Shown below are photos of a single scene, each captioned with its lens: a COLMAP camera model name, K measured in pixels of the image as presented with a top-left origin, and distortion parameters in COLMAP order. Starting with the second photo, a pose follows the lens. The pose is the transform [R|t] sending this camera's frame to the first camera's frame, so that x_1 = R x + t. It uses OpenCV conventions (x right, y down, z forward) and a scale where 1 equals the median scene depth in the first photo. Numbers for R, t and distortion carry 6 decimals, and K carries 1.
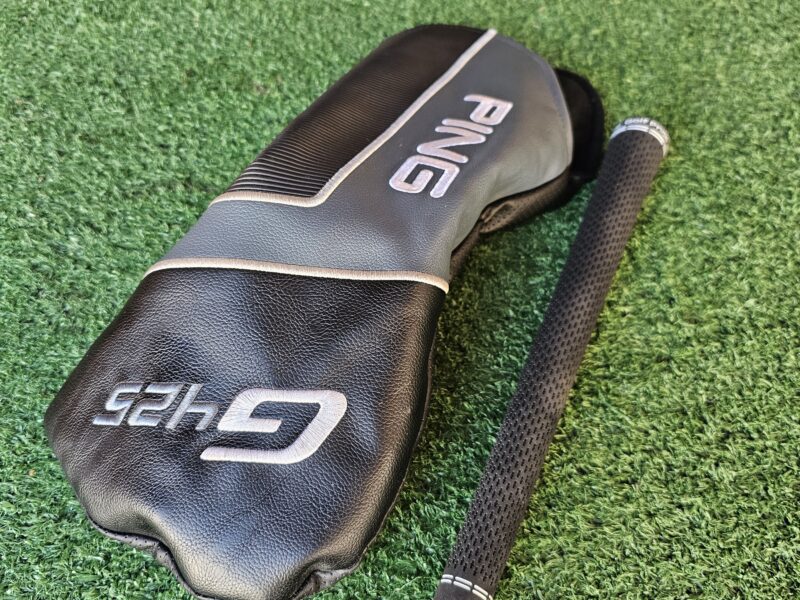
lens RADIAL K [[595.7, 0, 400.0], [0, 595.7, 300.0], [0, 0, 1]] dist [0.009086, -0.010782]
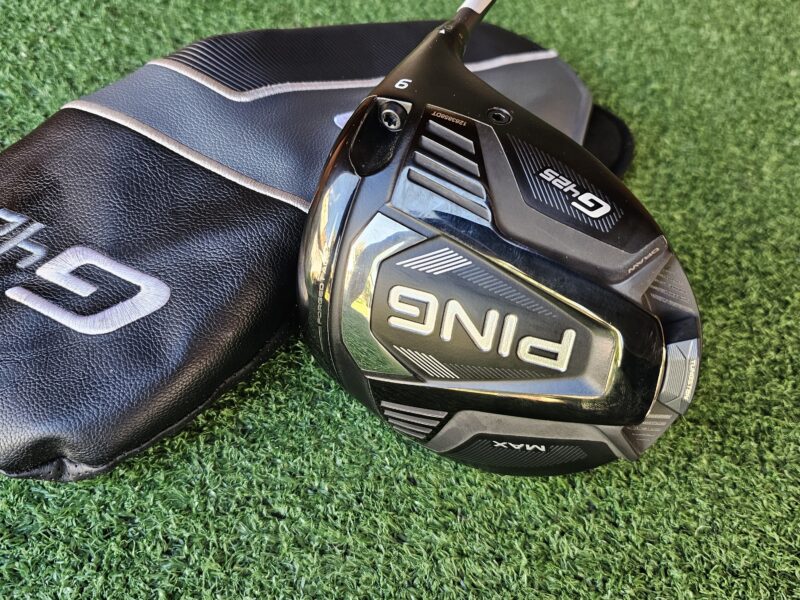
lens RADIAL K [[595.7, 0, 400.0], [0, 595.7, 300.0], [0, 0, 1]] dist [0.009086, -0.010782]
pose [[0.932448, 0.348639, -0.094819, 0.276430], [-0.353320, 0.934748, -0.037572, 0.074720], [0.075533, 0.068535, 0.994785, 0.098281]]
